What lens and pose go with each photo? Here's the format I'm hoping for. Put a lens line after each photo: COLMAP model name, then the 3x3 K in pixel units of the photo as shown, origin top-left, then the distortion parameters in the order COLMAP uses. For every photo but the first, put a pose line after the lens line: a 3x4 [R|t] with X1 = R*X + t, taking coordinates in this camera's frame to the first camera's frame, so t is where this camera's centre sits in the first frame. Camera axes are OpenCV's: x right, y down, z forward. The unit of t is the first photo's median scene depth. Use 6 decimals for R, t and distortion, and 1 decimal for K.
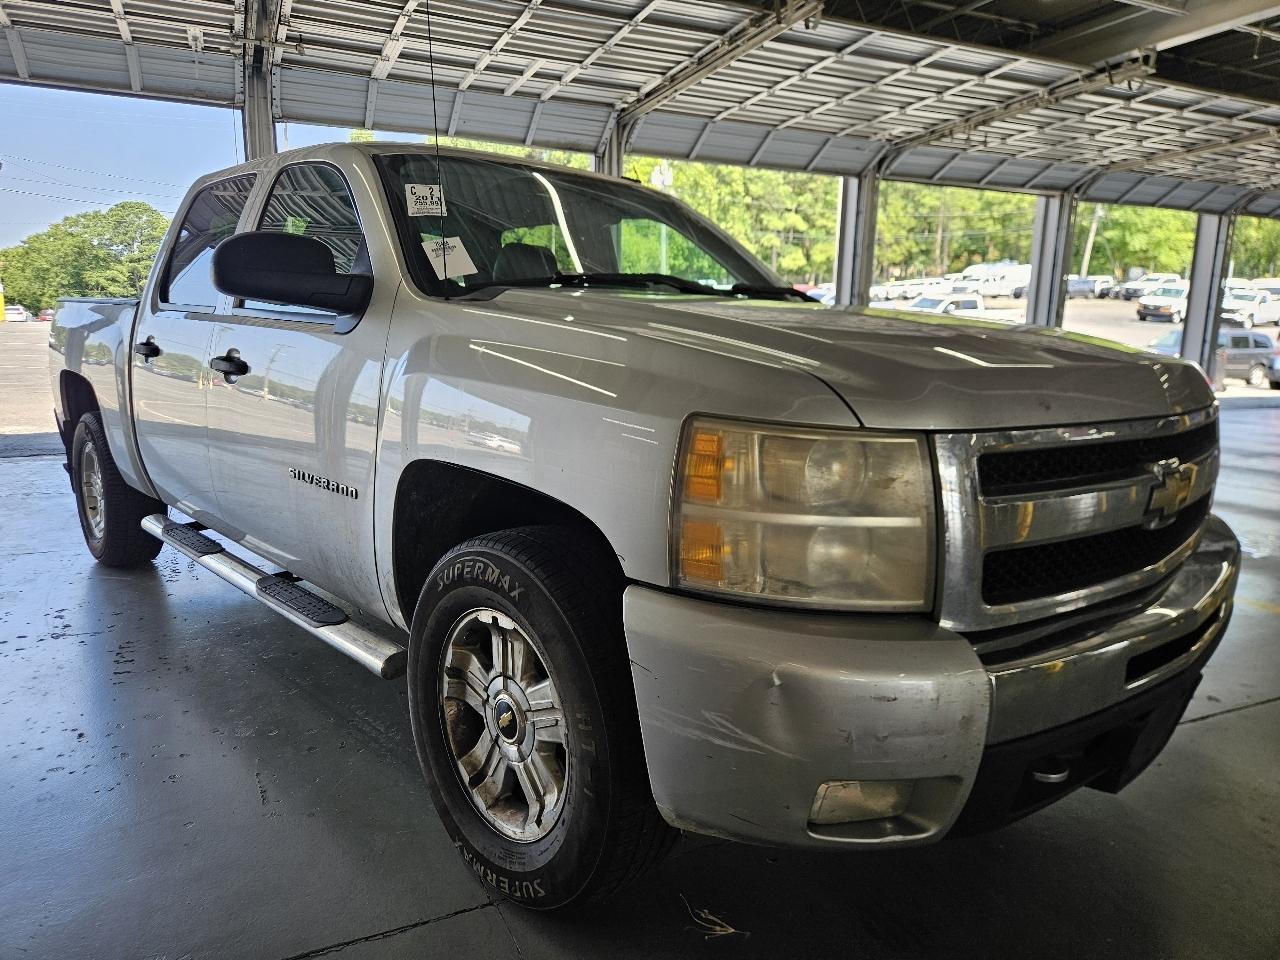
lens RADIAL K [[893.5, 0, 613.3], [0, 893.5, 481.9], [0, 0, 1]] dist [0.058445, -0.054103]
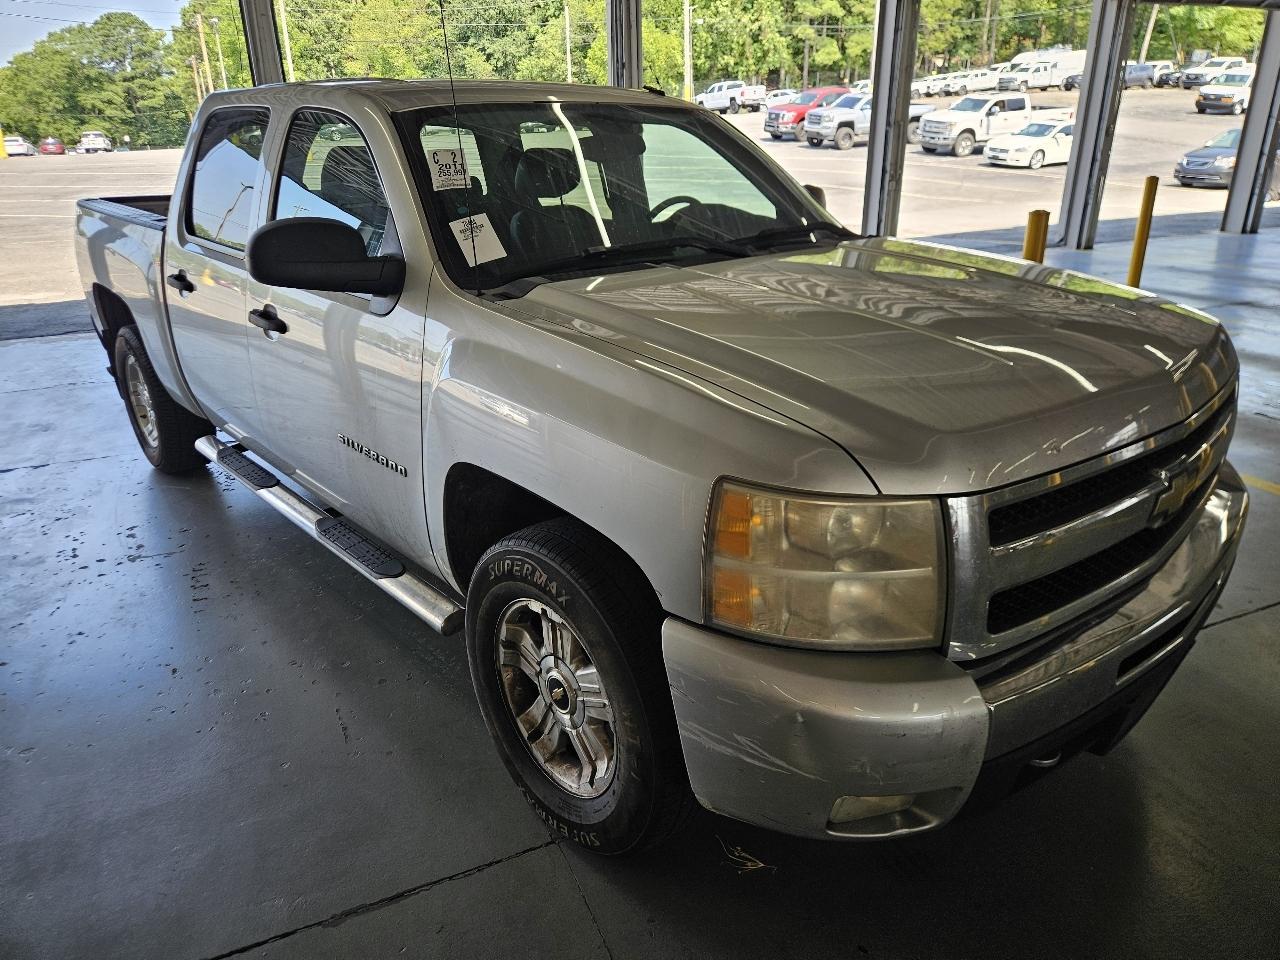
lens RADIAL K [[889.1, 0, 620.7], [0, 889.1, 478.1], [0, 0, 1]] dist [0.061763, -0.051862]
pose [[0.999191, -0.029362, -0.027493, -0.001651], [0.034107, 0.980775, 0.192136, -0.110349], [0.021323, -0.192918, 0.980983, -0.021250]]
